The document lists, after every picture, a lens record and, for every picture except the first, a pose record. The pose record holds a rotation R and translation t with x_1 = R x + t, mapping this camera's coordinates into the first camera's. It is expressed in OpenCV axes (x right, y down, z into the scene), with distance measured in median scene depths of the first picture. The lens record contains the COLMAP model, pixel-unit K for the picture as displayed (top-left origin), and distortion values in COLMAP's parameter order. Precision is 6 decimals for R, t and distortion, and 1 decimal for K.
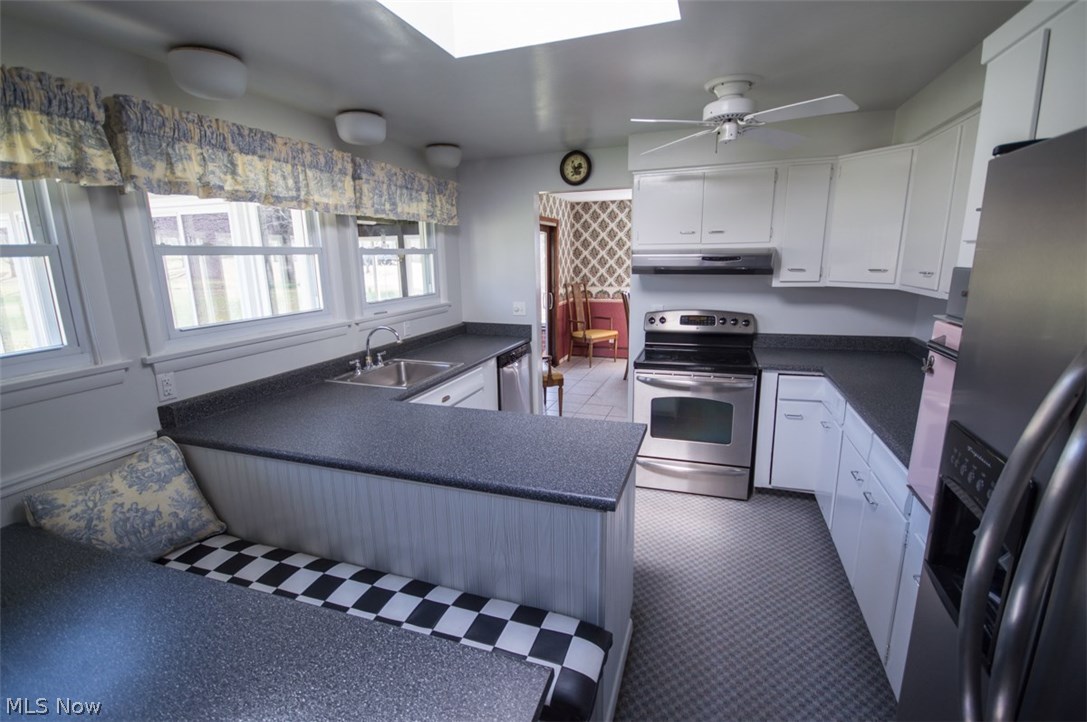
lens RADIAL K [[469.1, 0, 543.5], [0, 469.1, 361.0], [0, 0, 1]] dist [-0.035868, -0.000230]
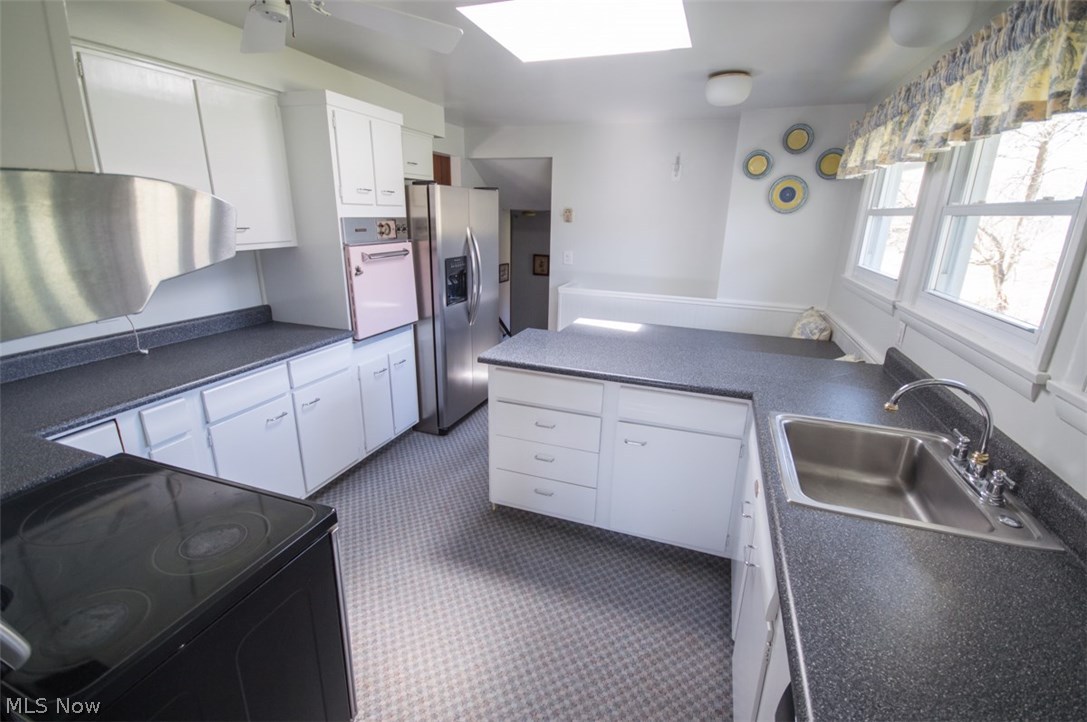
lens RADIAL K [[483.9, 0, 543.5], [0, 483.9, 361.0], [0, 0, 1]] dist [-0.005012, -0.000210]
pose [[-0.999918, -0.009227, 0.008928, 0.040310], [-0.003650, 0.870983, 0.491300, -0.418987], [-0.012309, 0.491227, -0.870944, 1.880724]]
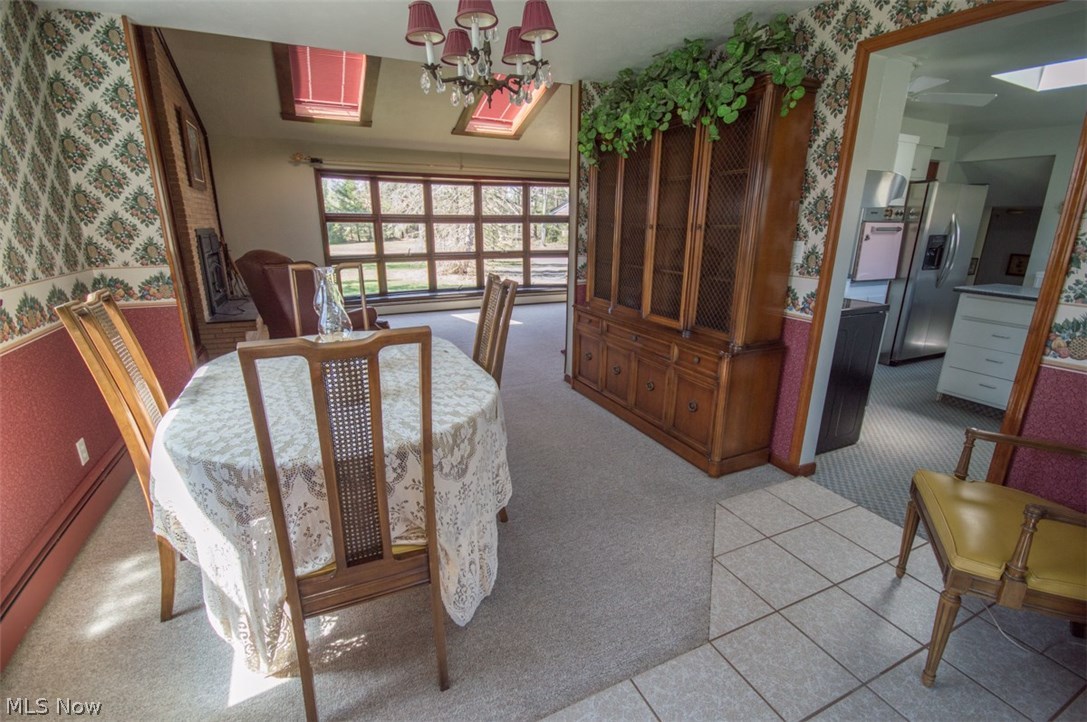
lens RADIAL K [[483.9, 0, 543.5], [0, 483.9, 361.0], [0, 0, 1]] dist [-0.005012, -0.000210]
pose [[-0.703529, -0.189937, 0.684815, -0.014299], [0.152283, 0.900948, 0.406327, -0.646294], [-0.694159, 0.390149, -0.604919, 3.661474]]
